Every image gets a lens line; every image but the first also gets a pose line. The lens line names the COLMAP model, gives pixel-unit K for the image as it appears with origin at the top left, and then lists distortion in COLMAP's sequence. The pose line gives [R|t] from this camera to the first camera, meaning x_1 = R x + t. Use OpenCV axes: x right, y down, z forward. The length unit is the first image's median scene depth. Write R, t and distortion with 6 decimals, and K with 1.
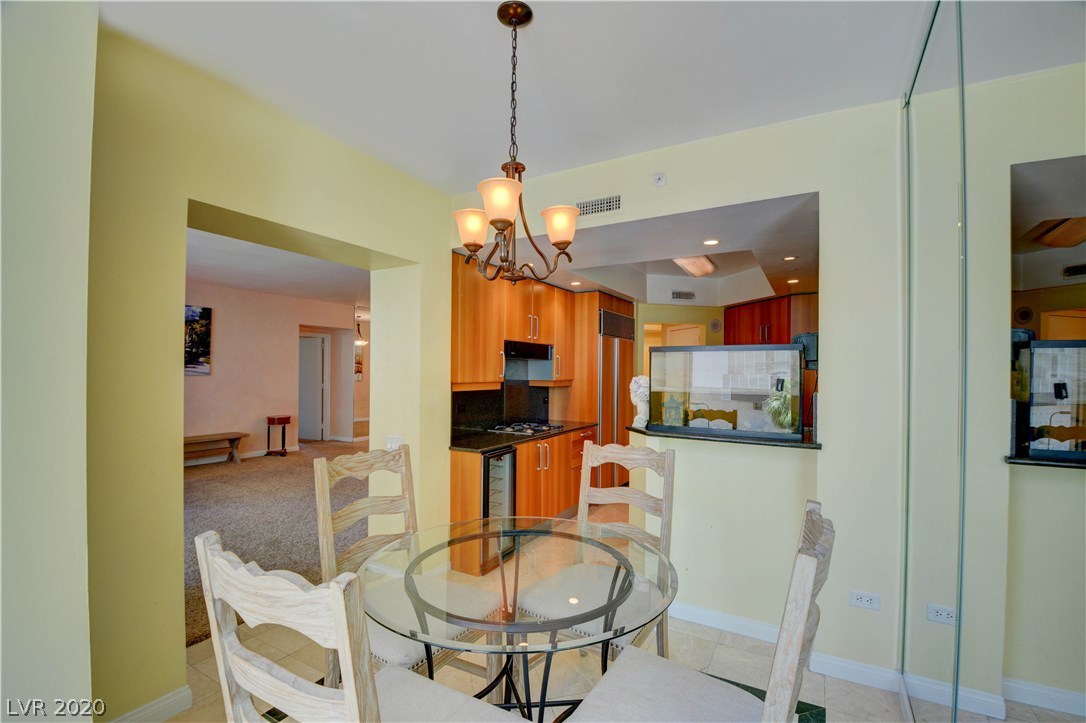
lens RADIAL K [[479.6, 0, 539.5], [0, 479.6, 368.0], [0, 0, 1]] dist [0.017991, -0.022985]
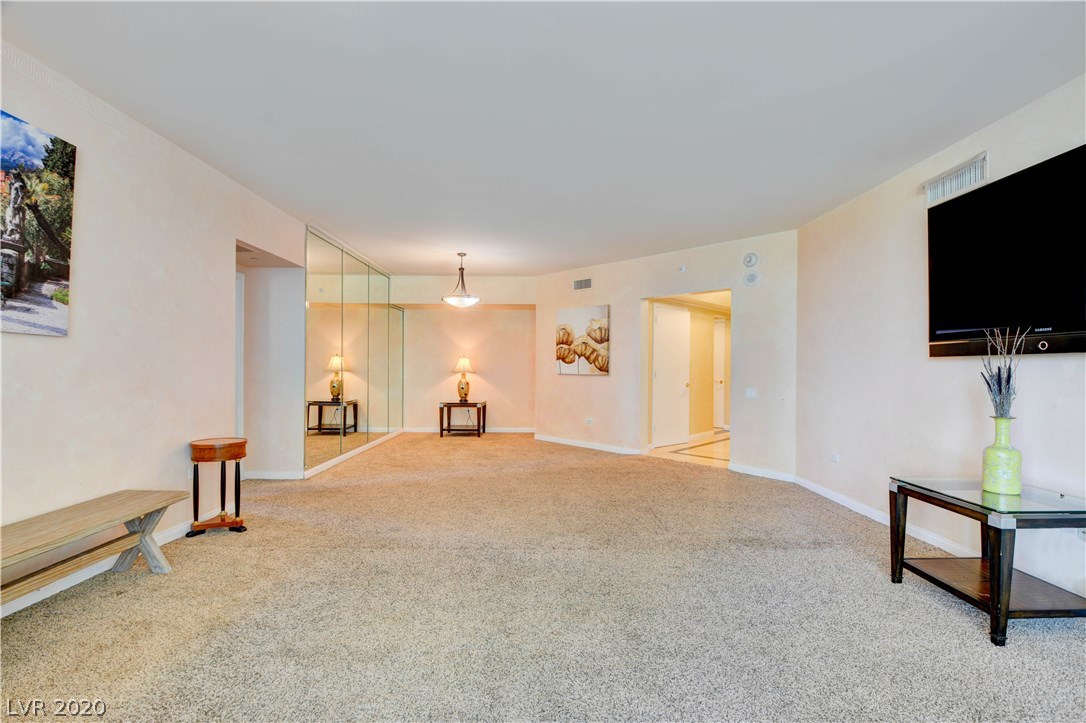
lens RADIAL K [[479.6, 0, 539.5], [0, 479.6, 368.0], [0, 0, 1]] dist [0.017991, -0.022985]
pose [[0.864391, -0.002990, 0.502811, -0.543064], [-0.001629, 0.999960, 0.008746, 0.032584], [-0.502817, -0.008379, 0.864352, 0.511319]]
